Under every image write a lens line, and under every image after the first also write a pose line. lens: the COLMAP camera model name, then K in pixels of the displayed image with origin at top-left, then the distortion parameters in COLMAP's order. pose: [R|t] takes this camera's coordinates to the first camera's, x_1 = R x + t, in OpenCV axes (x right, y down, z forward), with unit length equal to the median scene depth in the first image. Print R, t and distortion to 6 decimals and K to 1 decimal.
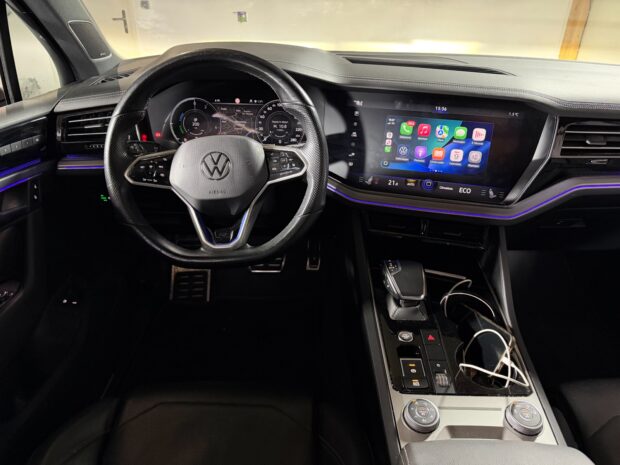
lens RADIAL K [[439.3, 0, 310.5], [0, 439.3, 235.2], [0, 0, 1]] dist [0.049971, -0.057949]
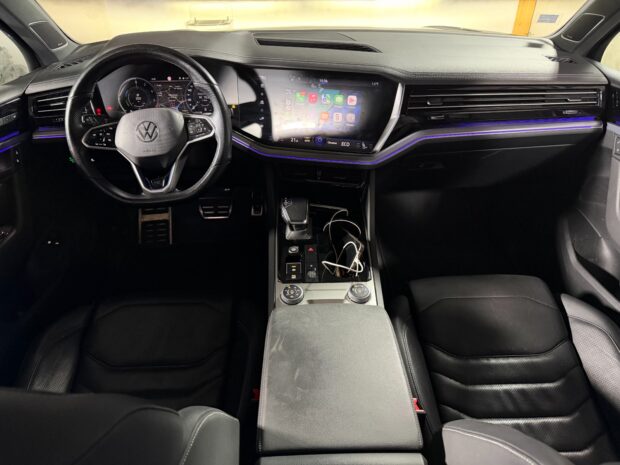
lens RADIAL K [[439.3, 0, 313.1], [0, 439.3, 238.9], [0, 0, 1]] dist [0.049971, -0.057949]
pose [[0.998856, -0.043560, 0.019732, 0.216793], [0.041426, 0.994322, 0.098023, 0.050982], [-0.023889, -0.097093, 0.994989, -0.348908]]
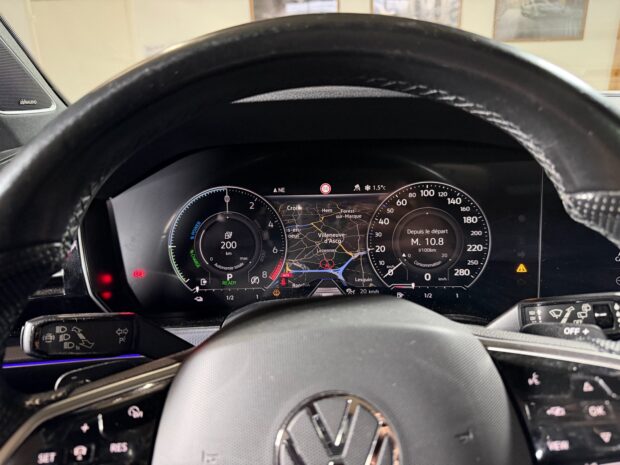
lens RADIAL K [[439.3, 0, 312.0], [0, 439.3, 231.9], [0, 0, 1]] dist [0.049971, -0.057949]
pose [[0.999052, -0.039989, -0.017176, -0.184388], [0.036483, 0.984680, -0.170514, -0.202711], [0.023732, 0.169726, 0.985206, 0.624308]]
